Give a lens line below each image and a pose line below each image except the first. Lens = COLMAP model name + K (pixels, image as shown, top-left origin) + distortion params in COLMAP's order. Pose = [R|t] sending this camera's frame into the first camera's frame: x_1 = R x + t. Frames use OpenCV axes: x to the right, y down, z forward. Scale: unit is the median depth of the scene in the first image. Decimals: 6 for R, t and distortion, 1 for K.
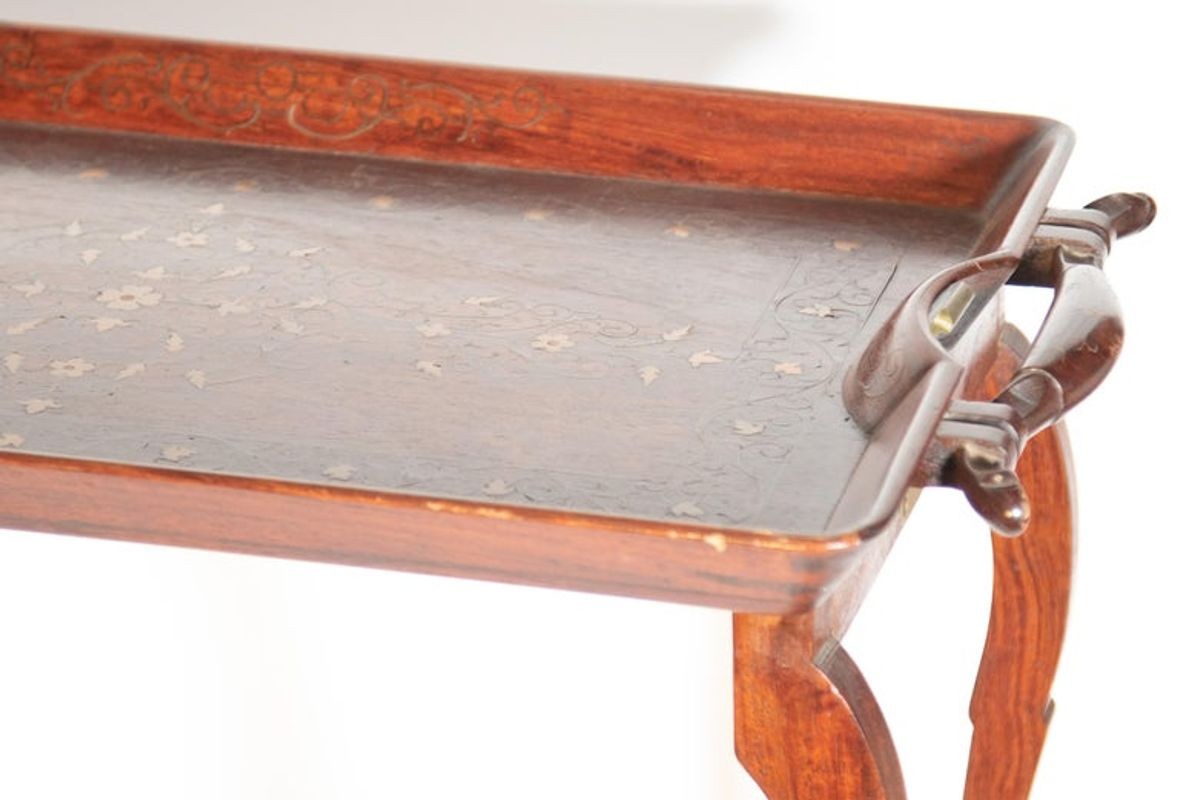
lens RADIAL K [[4418.3, 0, 589.5], [0, 4418.3, 400.0], [0, 0, 1]] dist [0.244820, -1.463094]
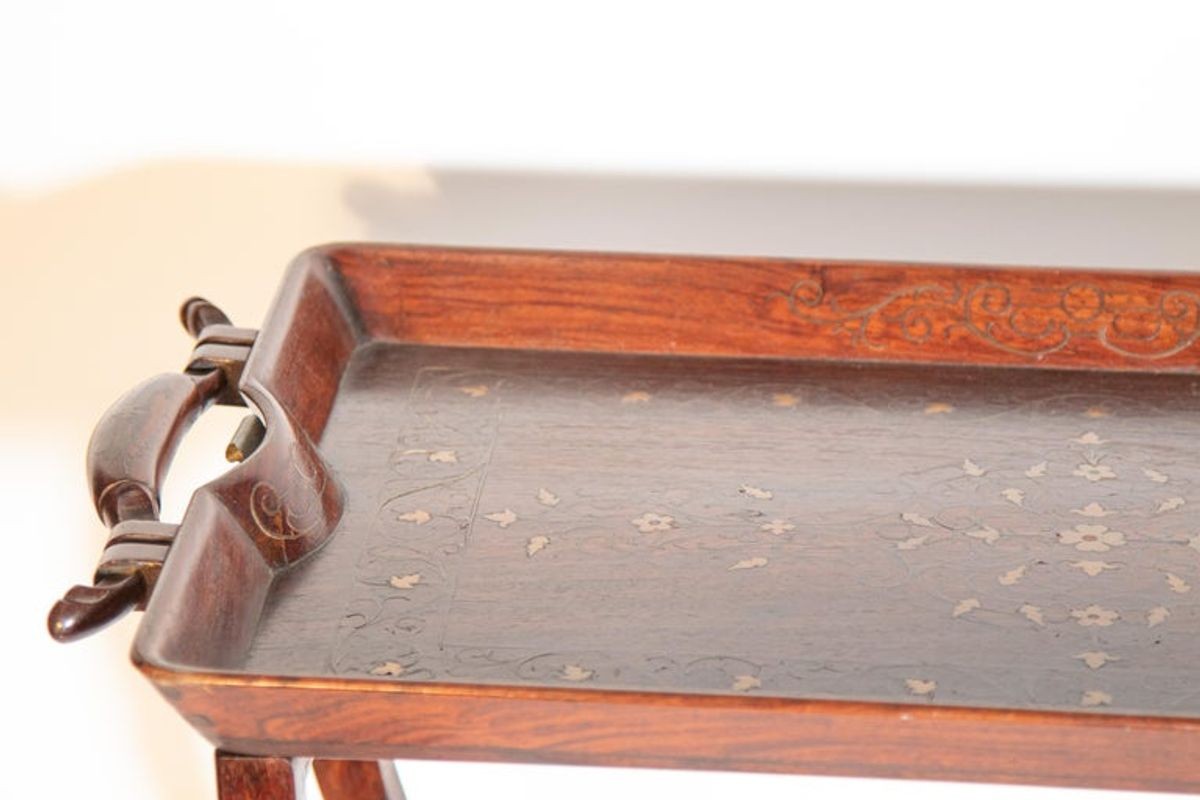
lens RADIAL K [[4151.3, 0, 600.0], [0, 4151.3, 400.0], [0, 0, 1]] dist [0.258860, 0.466160]
pose [[0.991631, -0.060137, 0.114247, -0.288095], [0.062772, 0.997835, -0.019610, -0.038618], [-0.112820, 0.026618, 0.993259, 0.079168]]
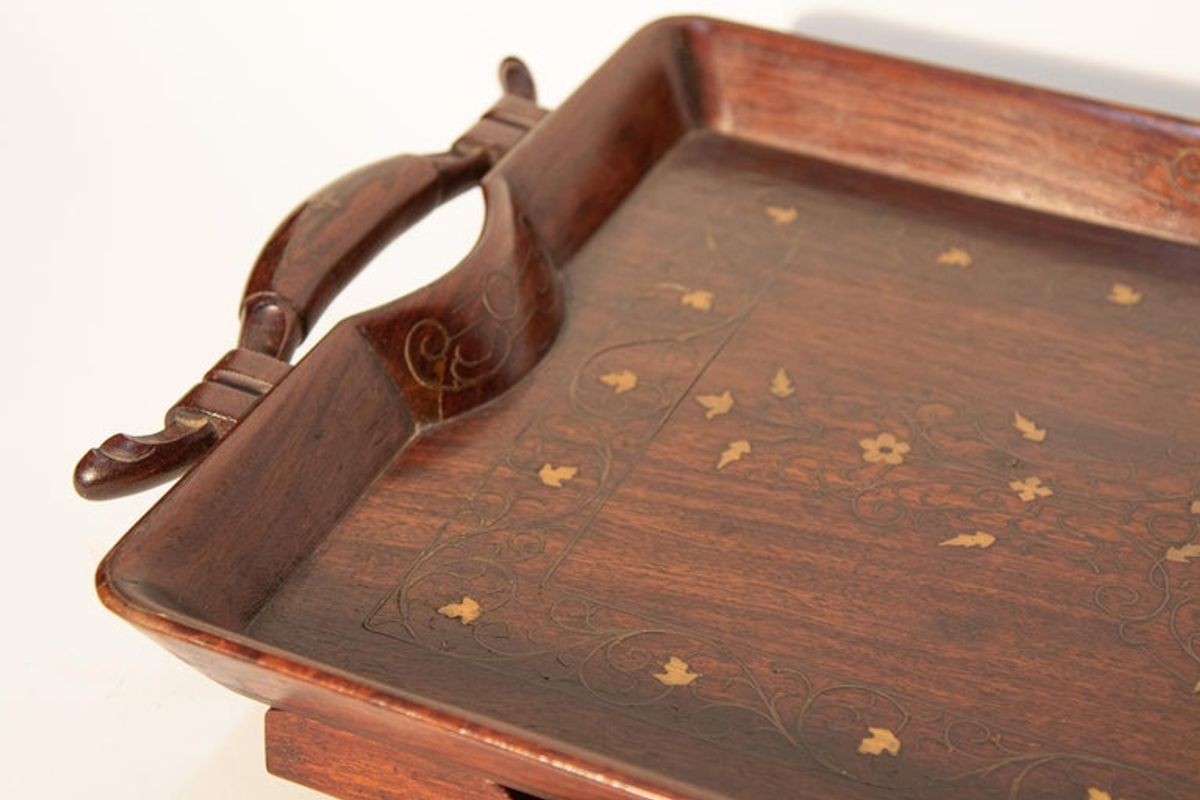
lens RADIAL K [[2499.1, 0, 600.0], [0, 2499.1, 400.0], [0, 0, 1]] dist [0.020979, 0.277616]
pose [[0.980242, 0.124312, -0.153855, -0.163894], [-0.098245, 0.981090, 0.166763, -0.103891], [0.171677, -0.148352, 0.973919, 0.508309]]
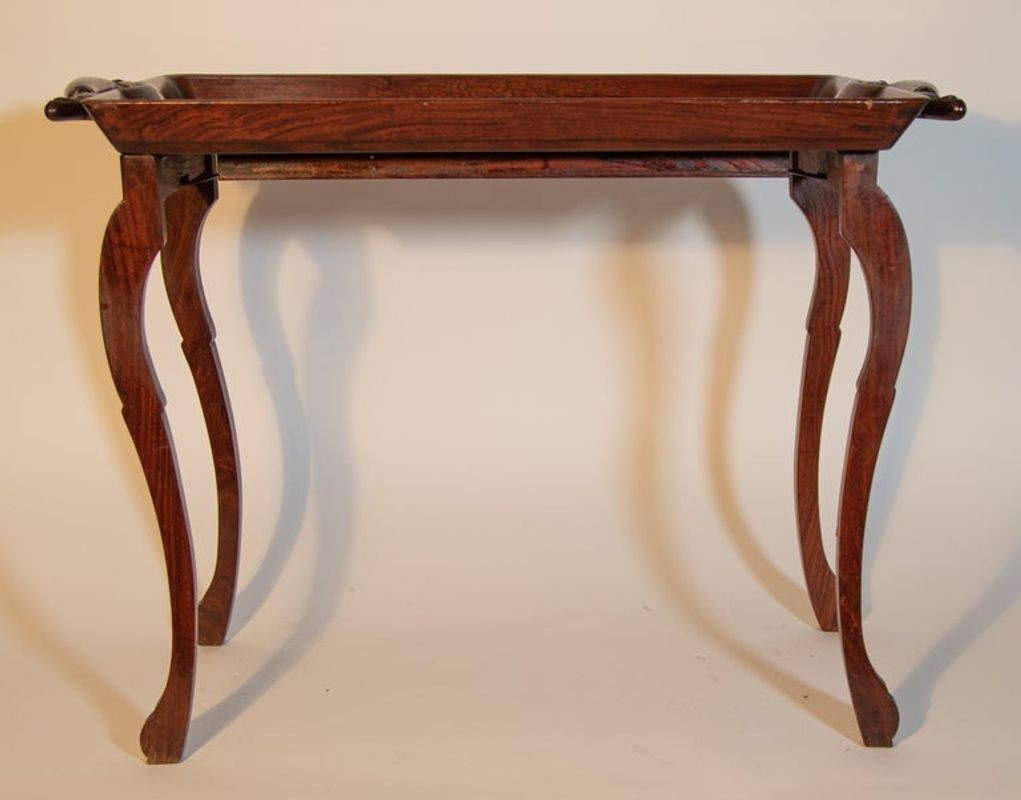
lens RADIAL K [[1736.2, 0, 548.3], [0, 1736.2, 400.7], [0, 0, 1]] dist [-0.015844, -0.002984]
pose [[0.963867, -0.068266, 0.257489, -0.295627], [0.112388, 0.980578, -0.160733, 0.243722], [-0.241516, 0.183864, 0.952819, 0.143697]]
